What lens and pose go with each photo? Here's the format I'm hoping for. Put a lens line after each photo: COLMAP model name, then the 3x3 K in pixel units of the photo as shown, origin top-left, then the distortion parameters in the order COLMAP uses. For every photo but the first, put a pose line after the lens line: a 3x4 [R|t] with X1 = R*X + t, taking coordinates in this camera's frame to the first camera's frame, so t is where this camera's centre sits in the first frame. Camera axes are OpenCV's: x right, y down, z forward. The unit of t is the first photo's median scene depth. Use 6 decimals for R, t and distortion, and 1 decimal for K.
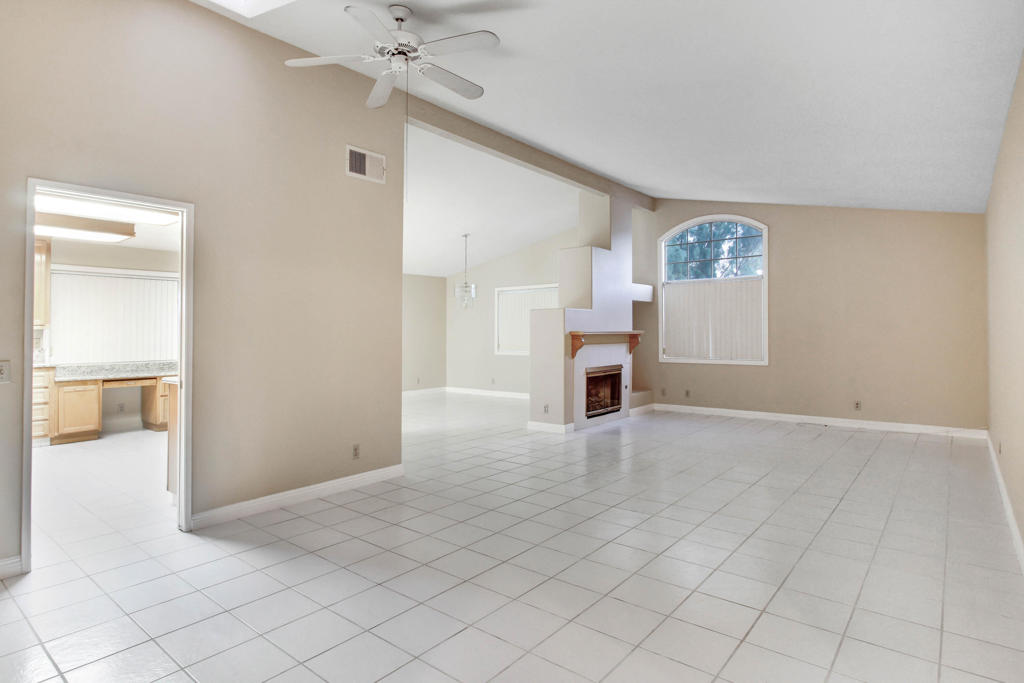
lens RADIAL K [[563.4, 0, 499.0], [0, 563.4, 328.3], [0, 0, 1]] dist [-0.004713, -0.002075]
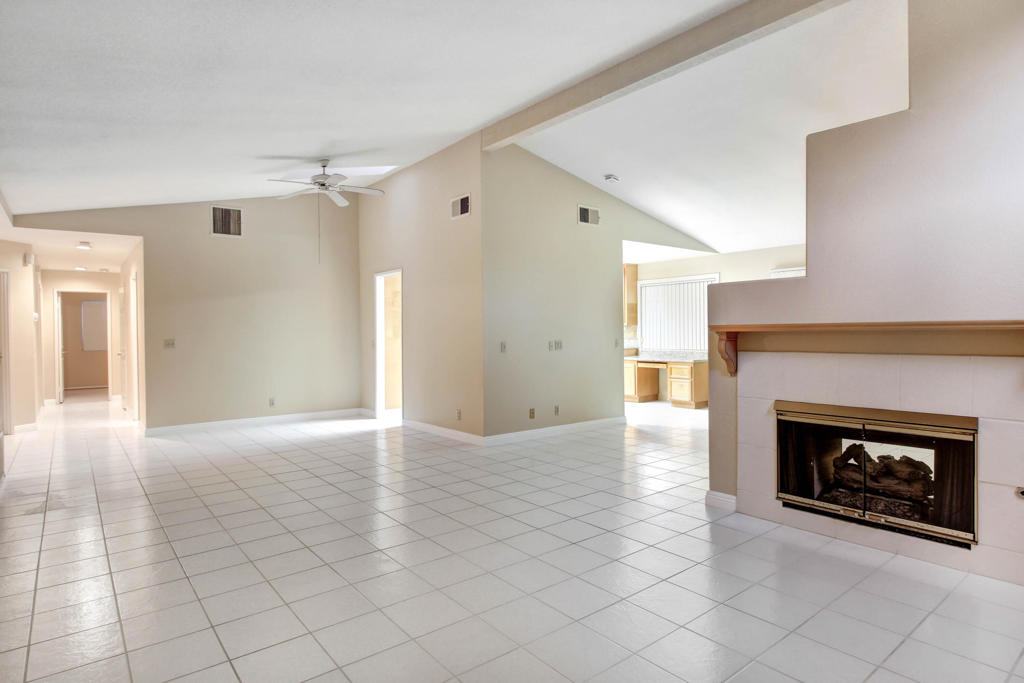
lens RADIAL K [[563.4, 0, 499.0], [0, 563.4, 328.3], [0, 0, 1]] dist [-0.004713, -0.002075]
pose [[-0.205597, 0.003633, -0.978630, 0.738310], [0.023579, 0.999721, -0.001242, 0.003664], [0.978353, -0.023330, -0.205625, 0.940435]]
